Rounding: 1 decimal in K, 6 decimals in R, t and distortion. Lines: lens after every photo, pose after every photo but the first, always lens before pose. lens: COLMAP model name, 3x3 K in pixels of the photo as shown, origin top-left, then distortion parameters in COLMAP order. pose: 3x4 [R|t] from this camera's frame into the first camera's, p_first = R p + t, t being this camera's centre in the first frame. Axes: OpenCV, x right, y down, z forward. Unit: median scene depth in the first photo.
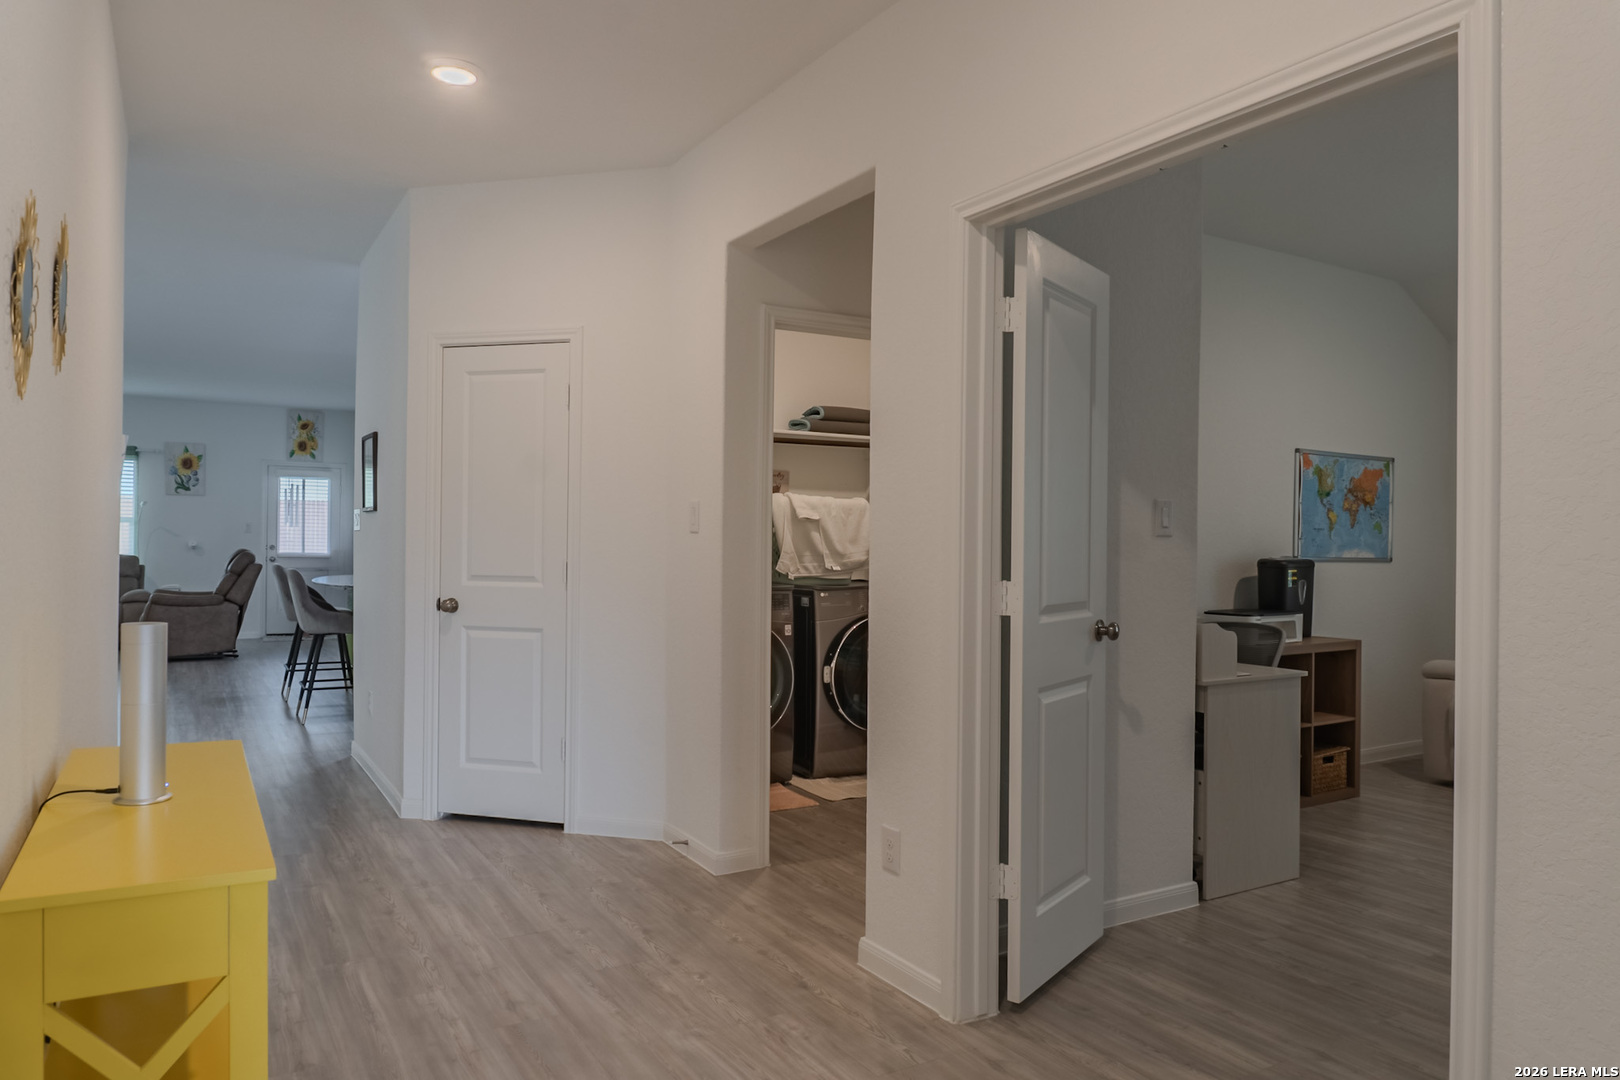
lens RADIAL K [[1083.9, 0, 810.8], [0, 1083.9, 550.1], [0, 0, 1]] dist [-0.023155, 0.002495]
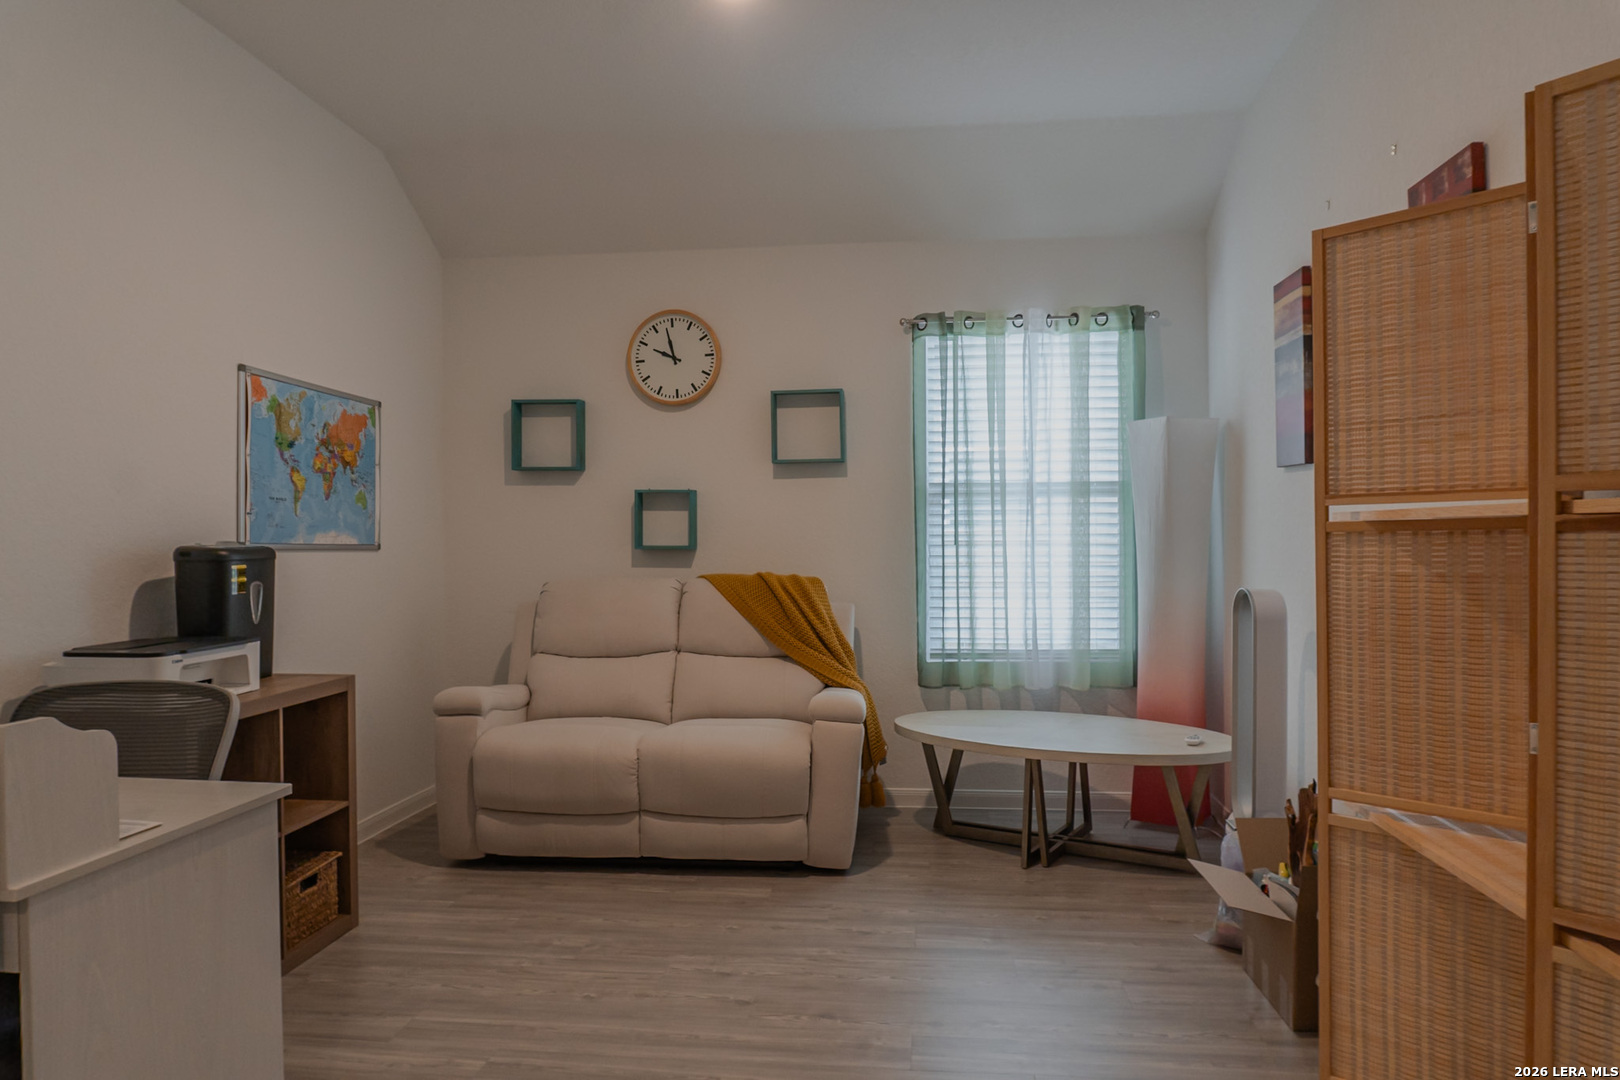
lens RADIAL K [[1083.9, 0, 810.8], [0, 1083.9, 550.1], [0, 0, 1]] dist [-0.023155, 0.002495]
pose [[0.602594, -0.016063, 0.797886, 0.169567], [0.012075, 0.999866, 0.011009, 0.007703], [-0.797956, 0.003000, 0.602708, 0.404601]]
